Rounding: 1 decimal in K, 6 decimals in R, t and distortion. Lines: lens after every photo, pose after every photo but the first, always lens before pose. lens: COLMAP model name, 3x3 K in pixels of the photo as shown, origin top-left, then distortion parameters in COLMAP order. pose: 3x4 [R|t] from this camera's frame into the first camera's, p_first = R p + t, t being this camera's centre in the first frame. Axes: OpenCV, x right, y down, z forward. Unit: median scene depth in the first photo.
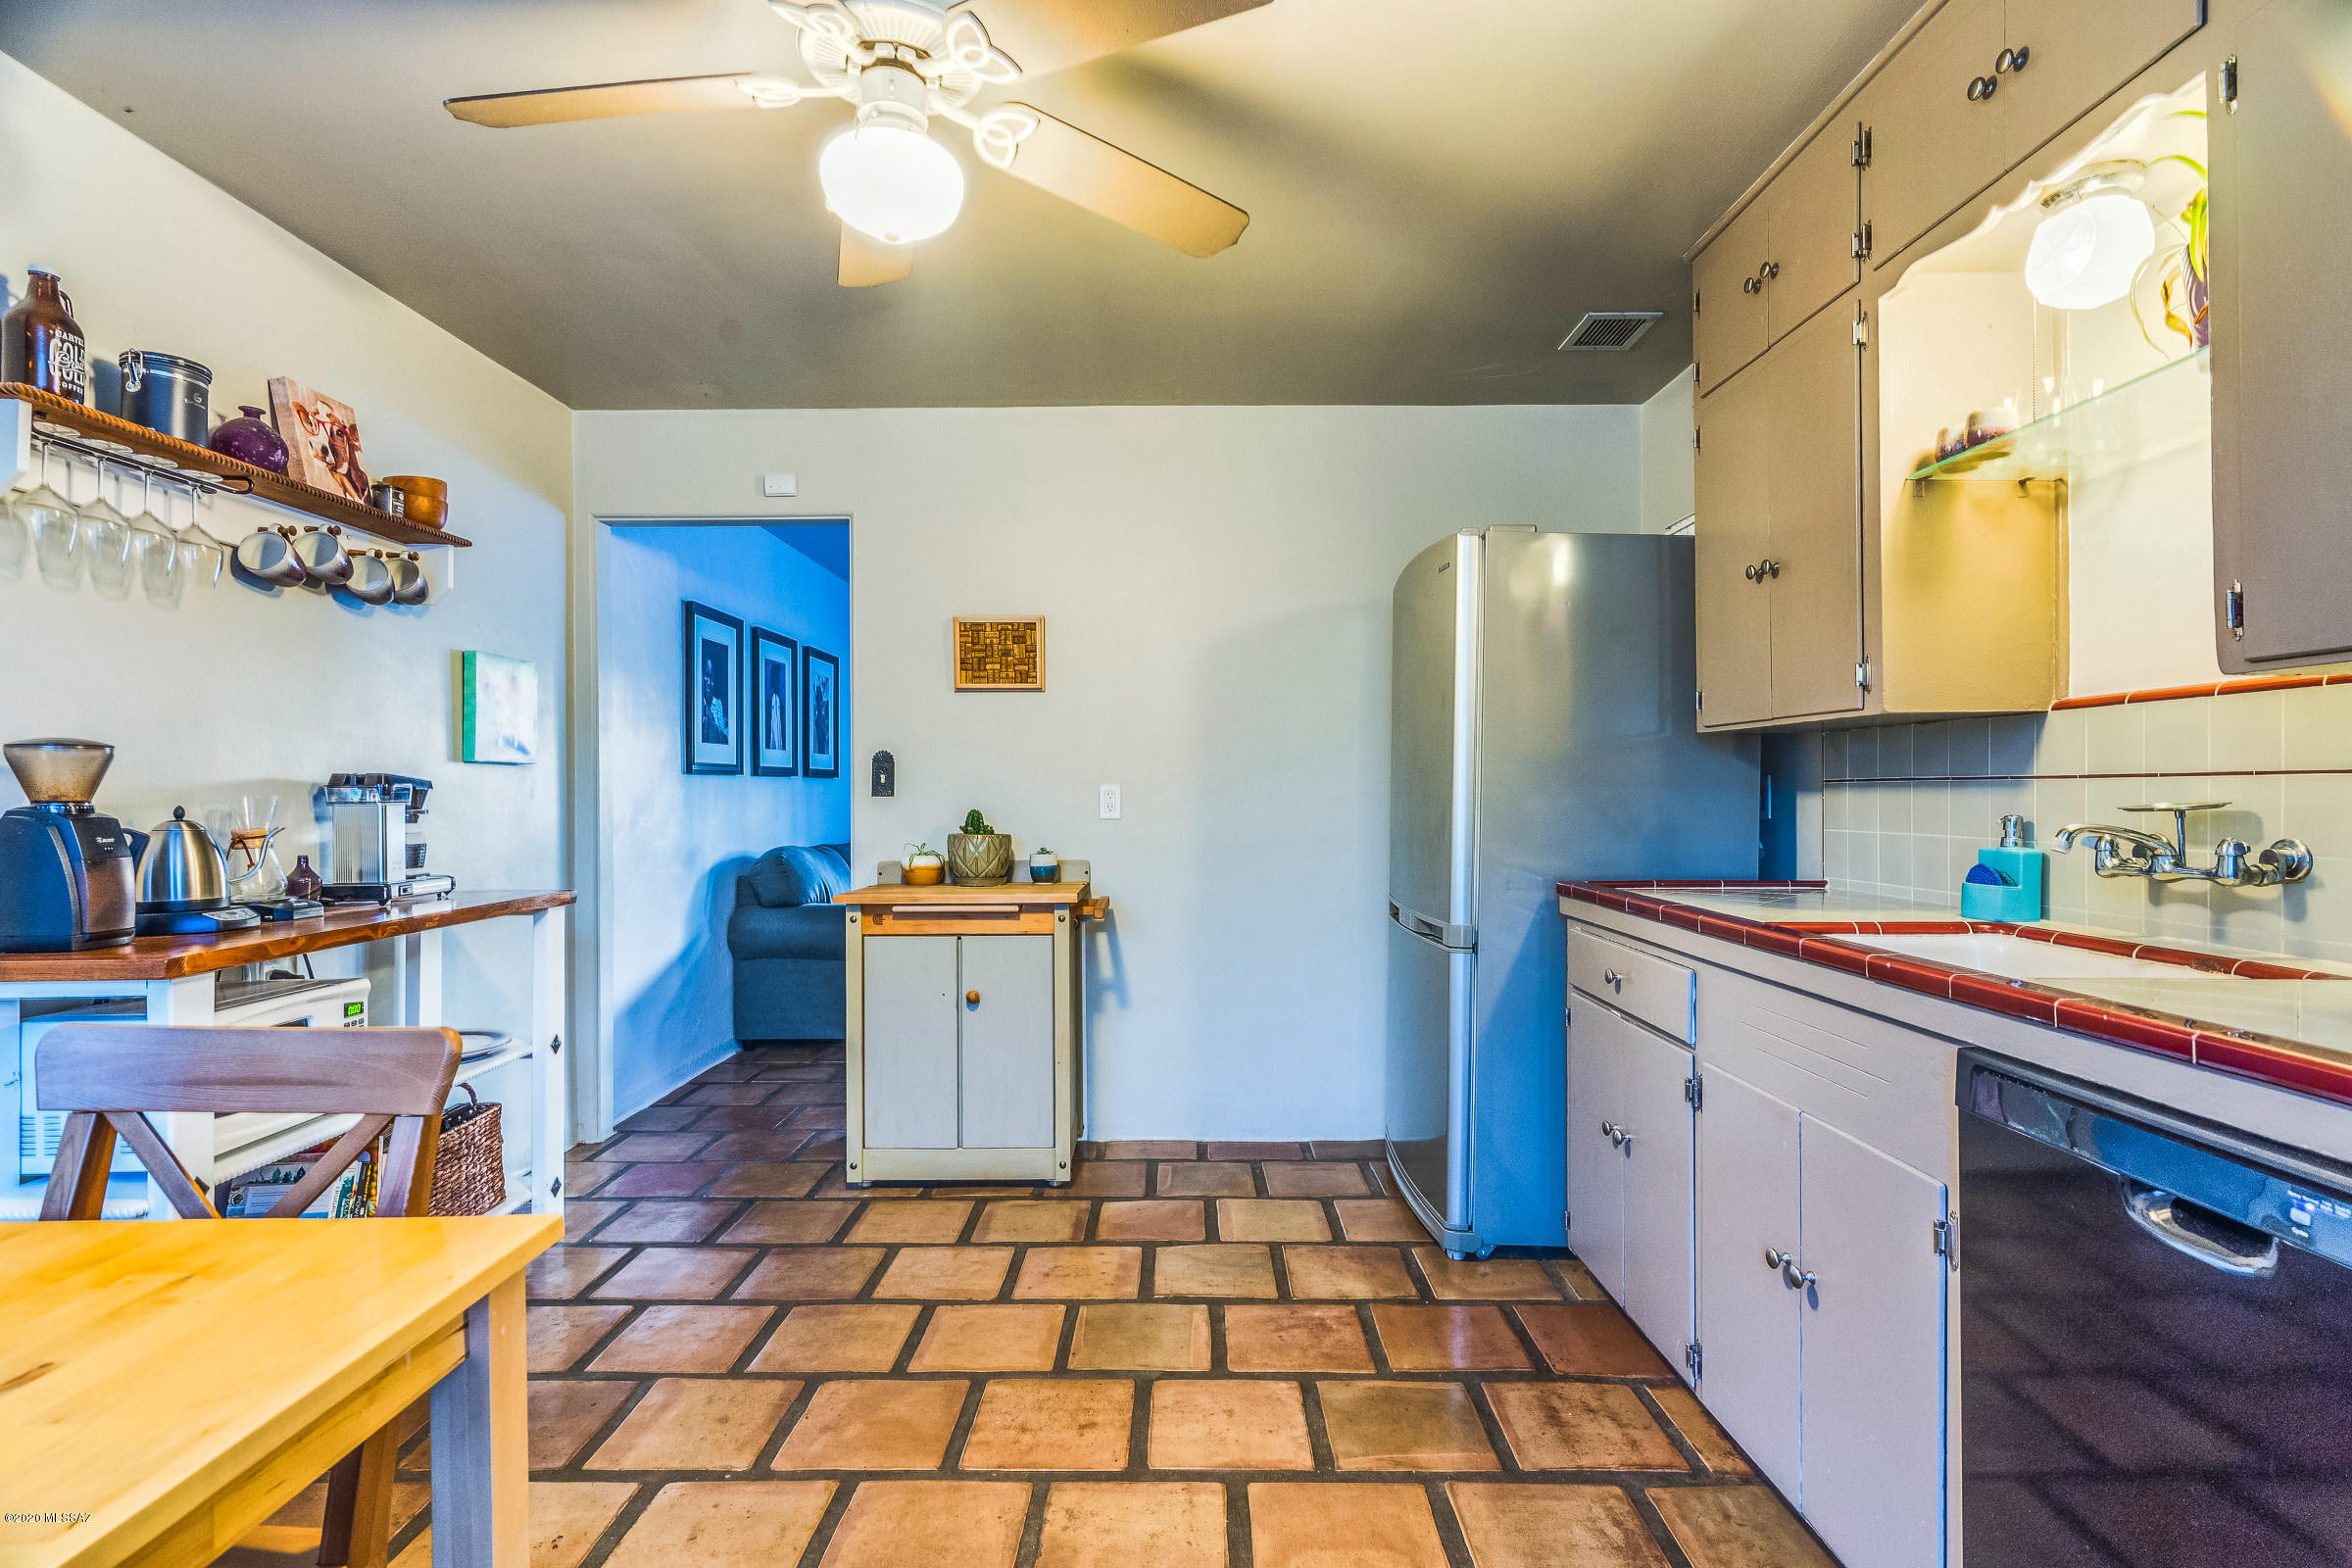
lens RADIAL K [[1125.0, 0, 1178.4], [0, 1125.0, 791.0], [0, 0, 1]] dist [0.002767, -0.000254]
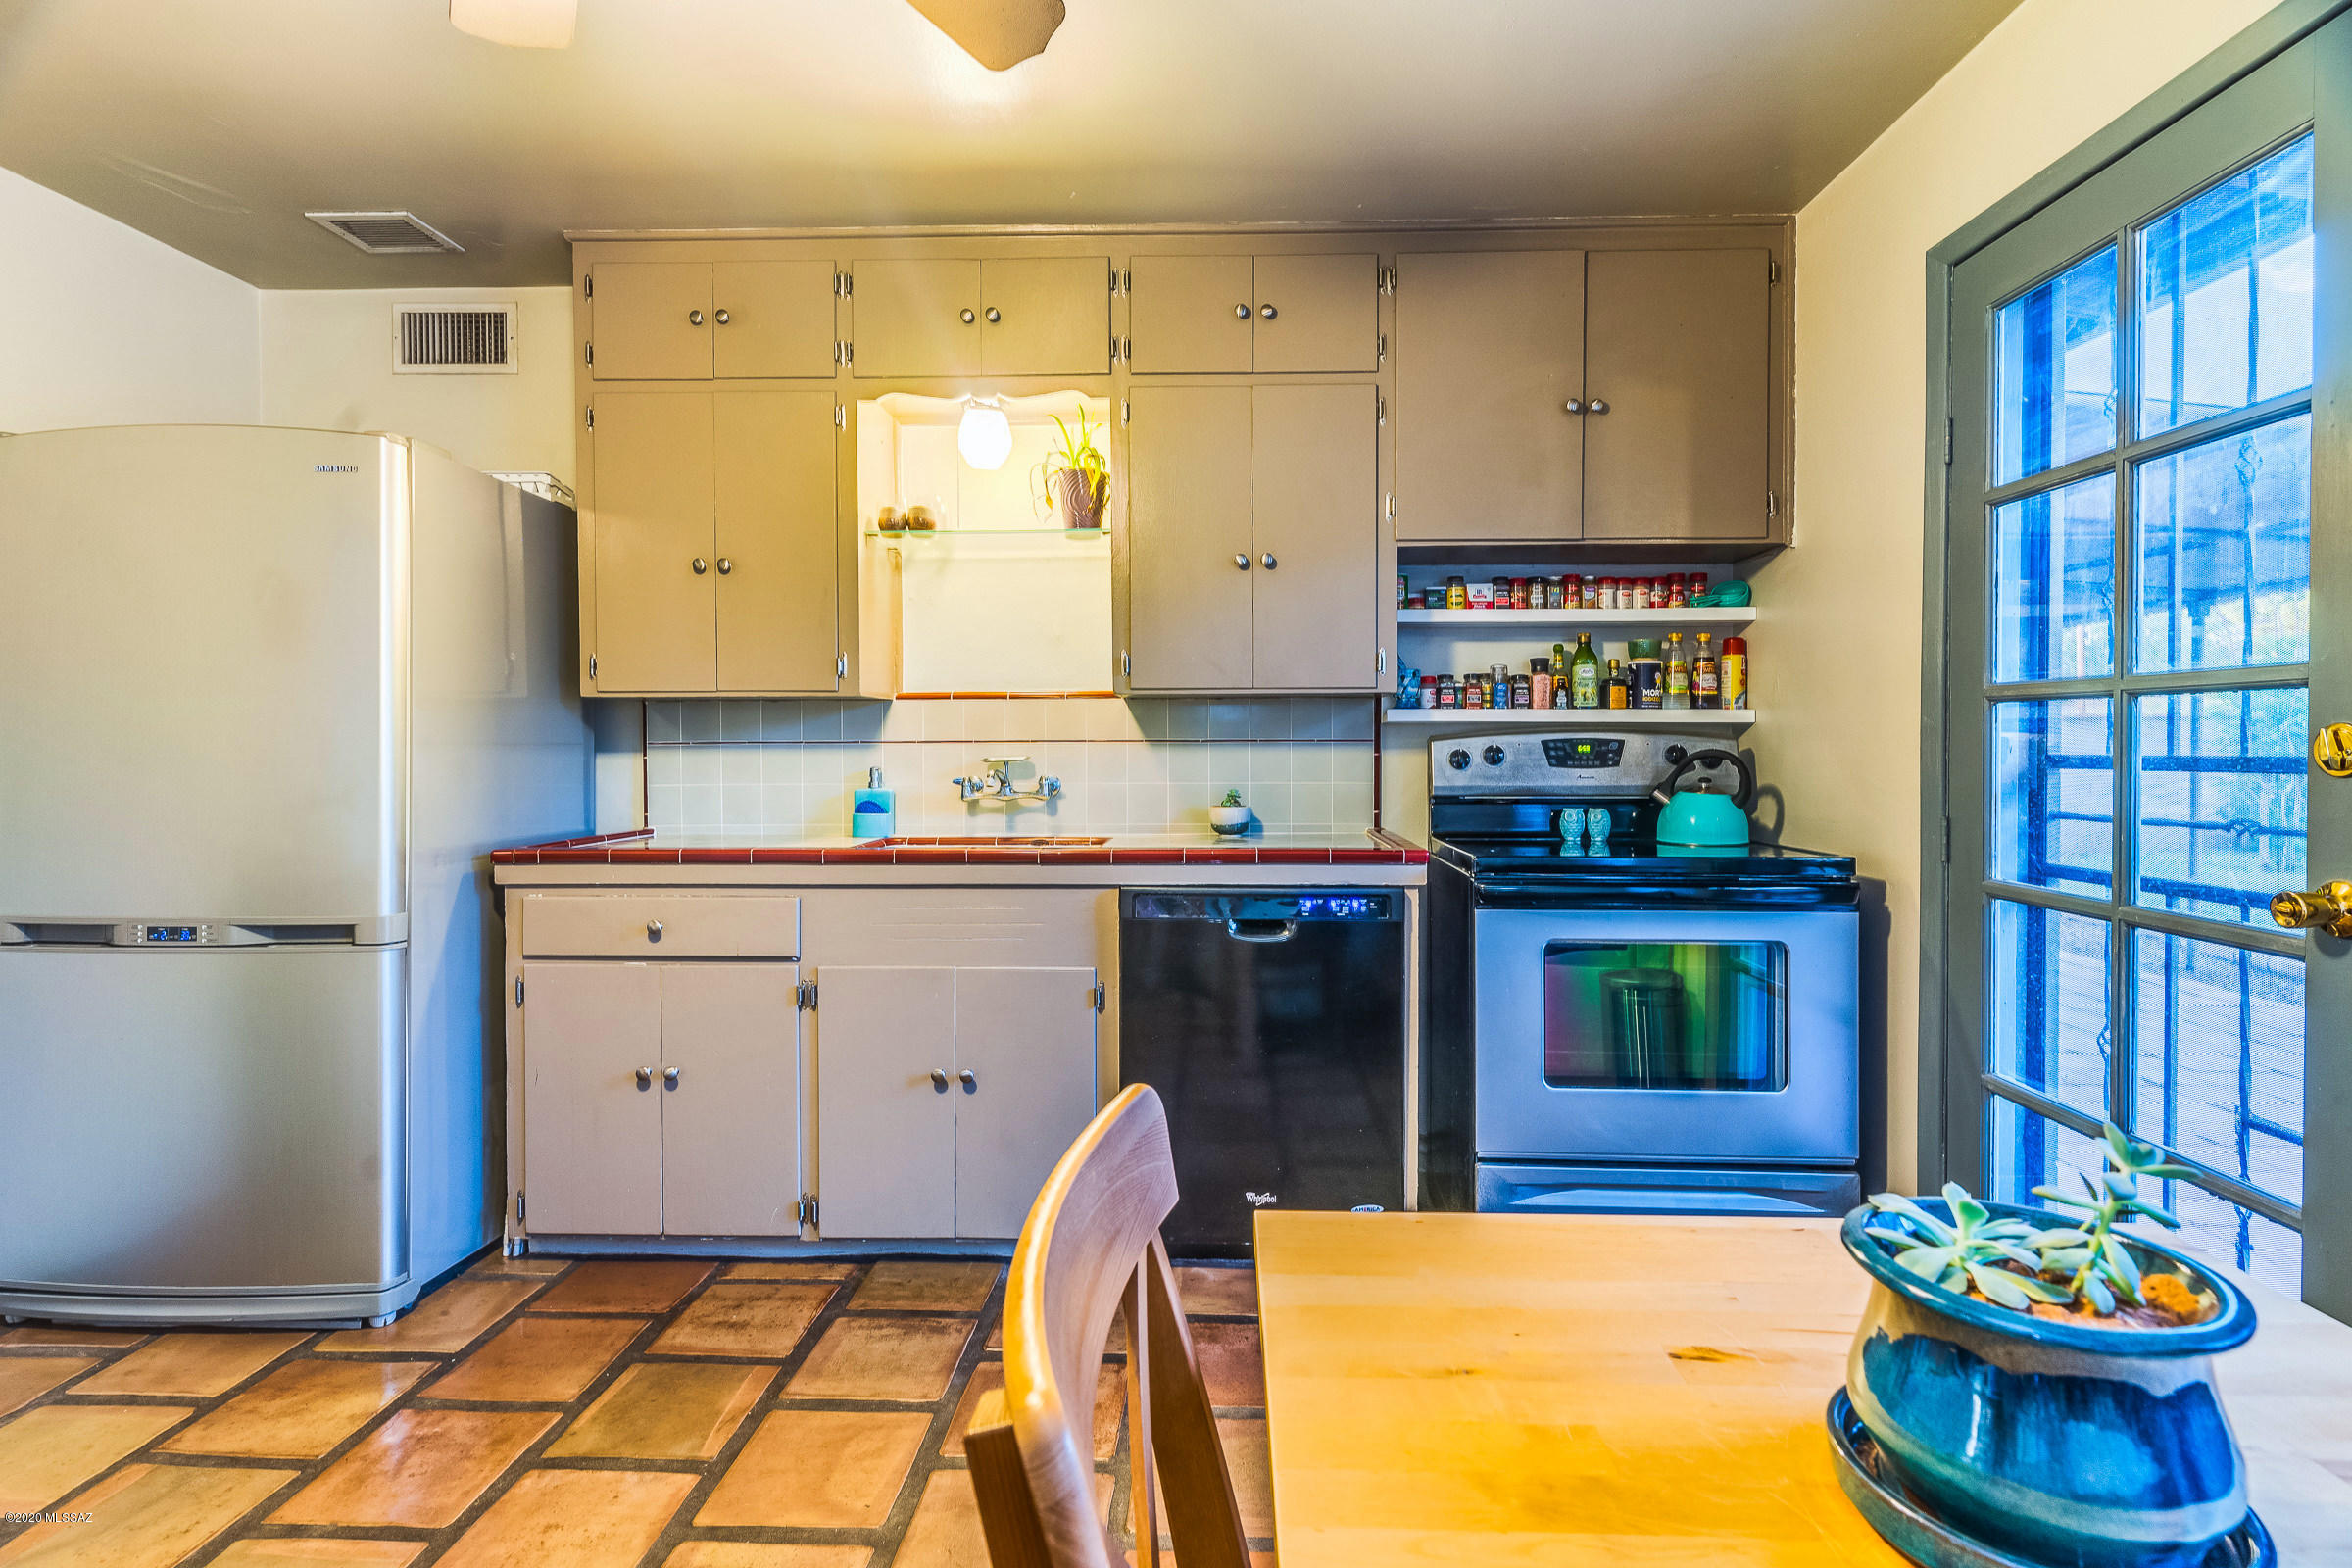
lens RADIAL K [[1145.3, 0, 1175.9], [0, 1145.3, 761.4], [0, 0, 1]] dist [0.000639, -0.000442]
pose [[0.033757, -0.010721, 0.999373, -0.591473], [0.003679, 0.999937, 0.010603, -0.000686], [-0.999423, 0.003318, 0.033794, 0.415722]]
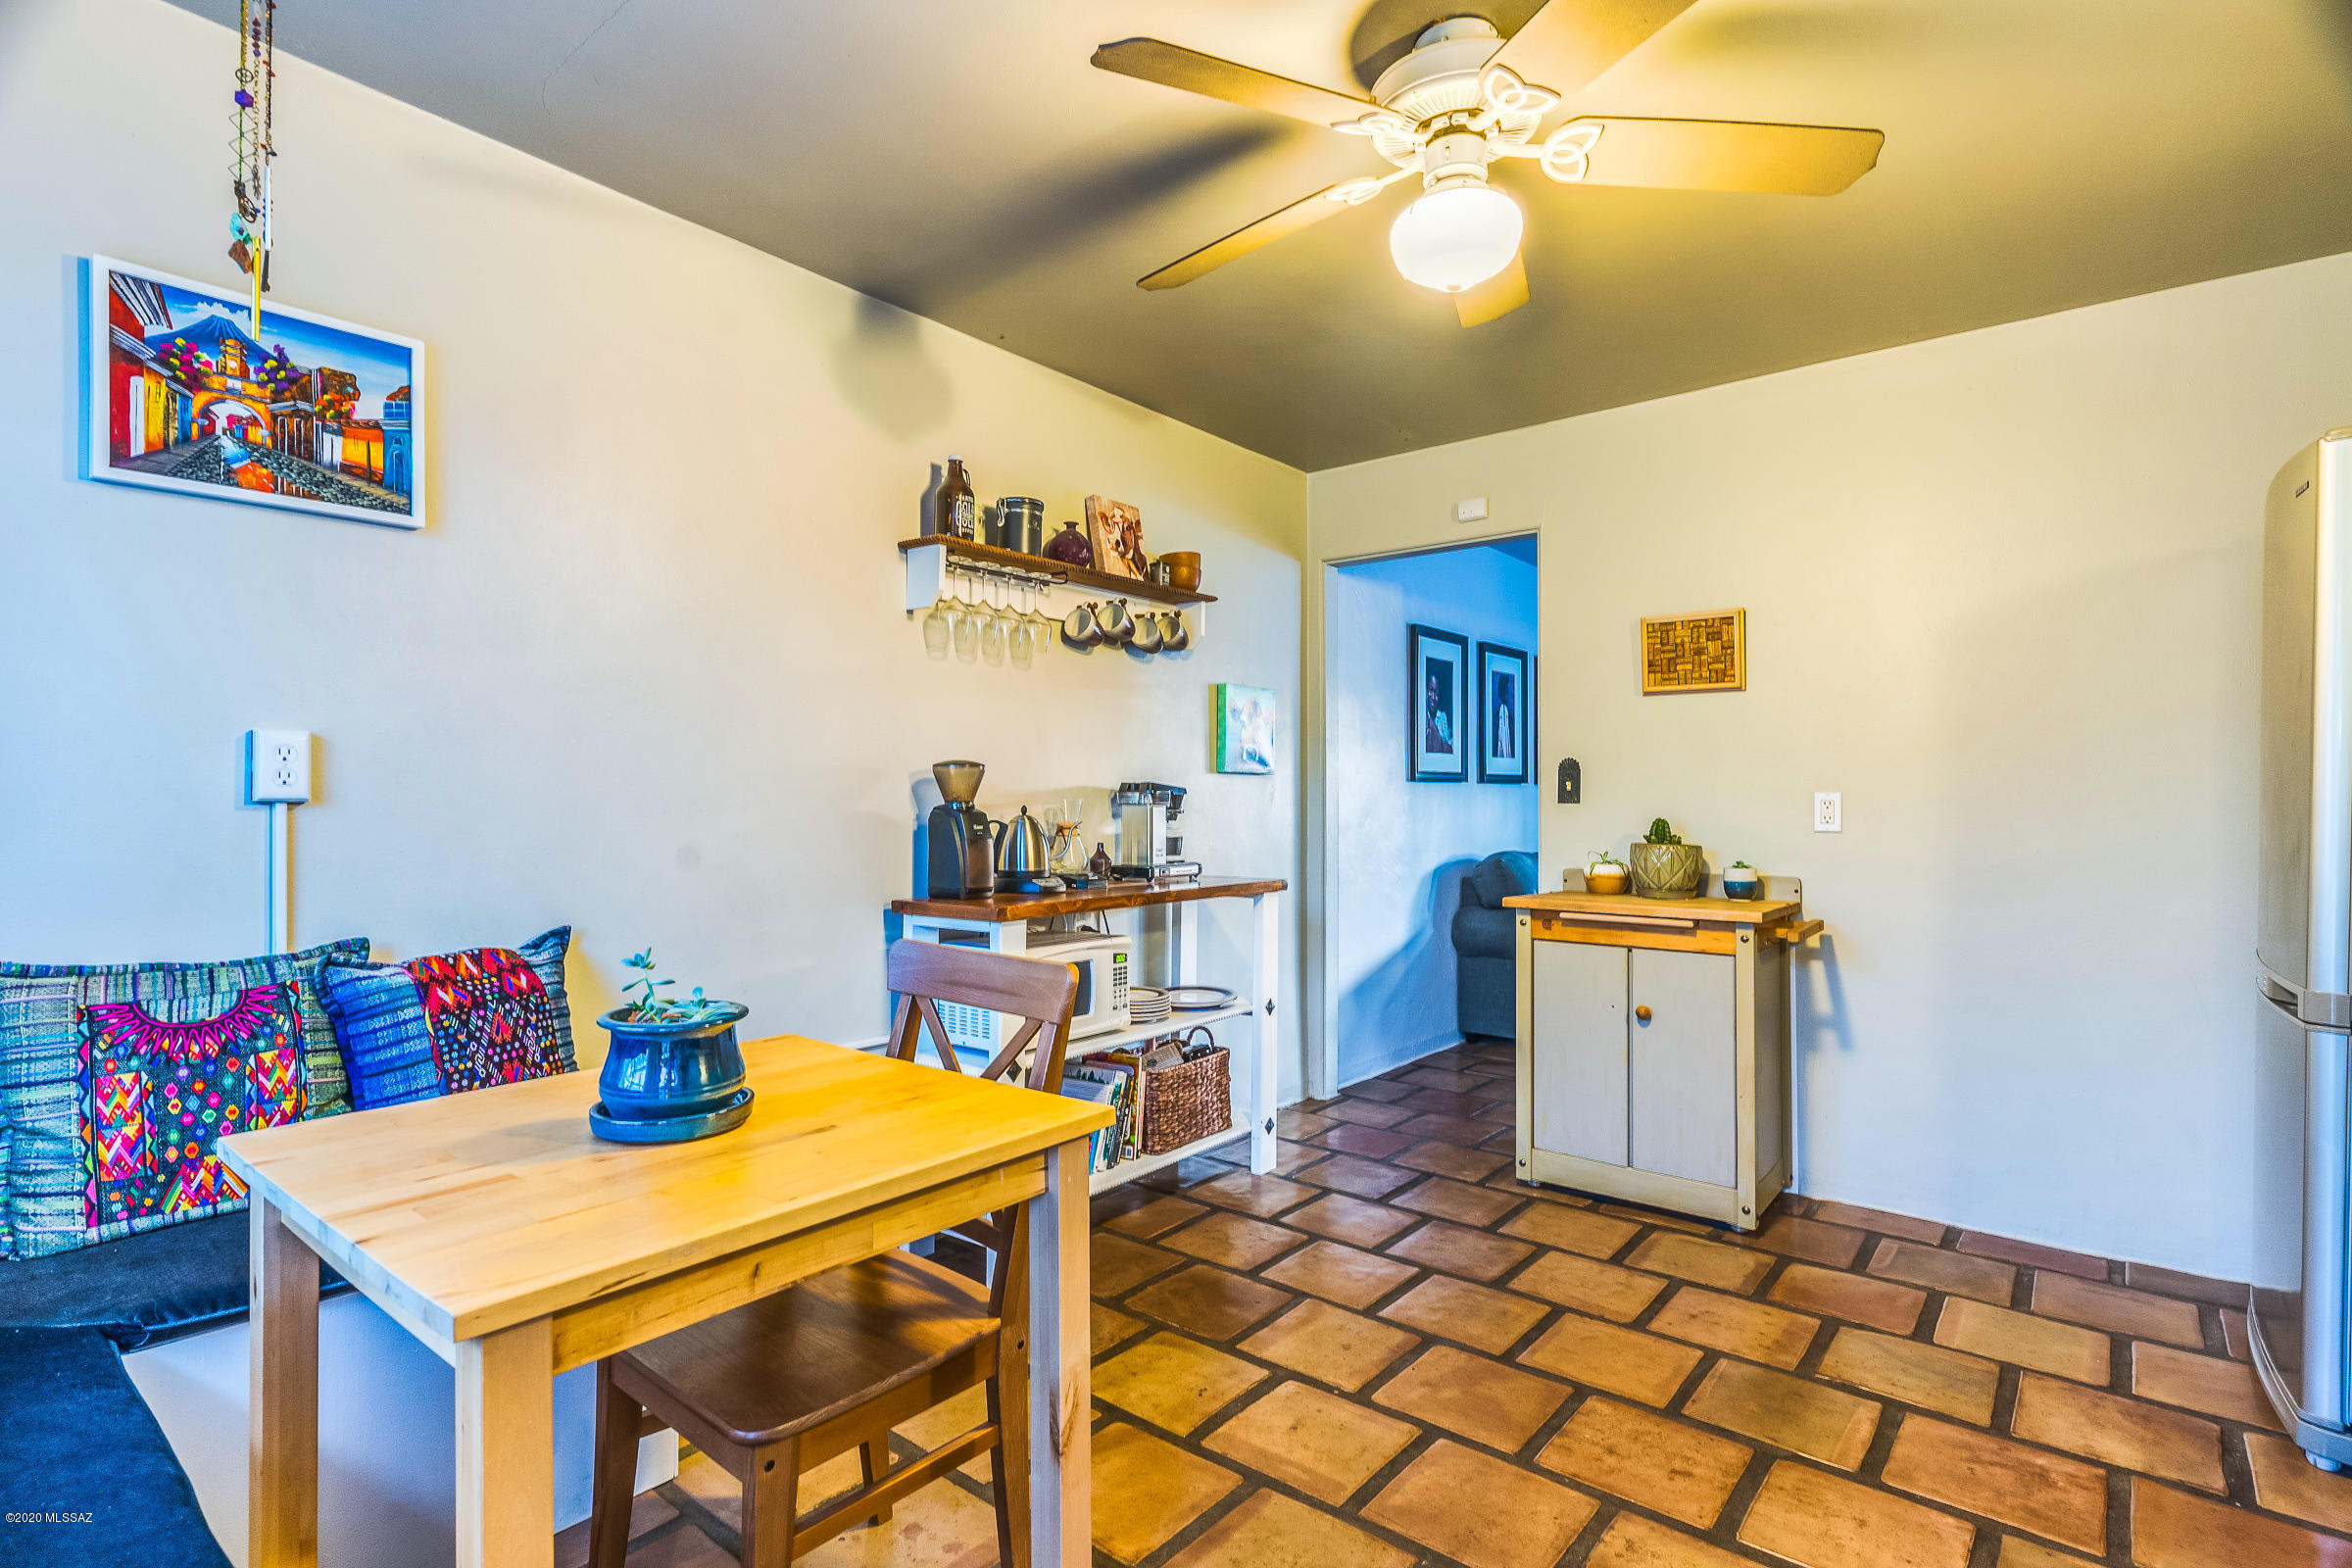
lens RADIAL K [[1133.4, 0, 1176.0], [0, 1133.4, 784.0], [0, 0, 1]] dist [0.001574, -0.000033]
pose [[0.776627, -0.001601, -0.629959, 0.146247], [-0.005970, 0.999933, -0.009902, -0.000584], [0.629933, 0.011452, 0.776565, -0.007866]]
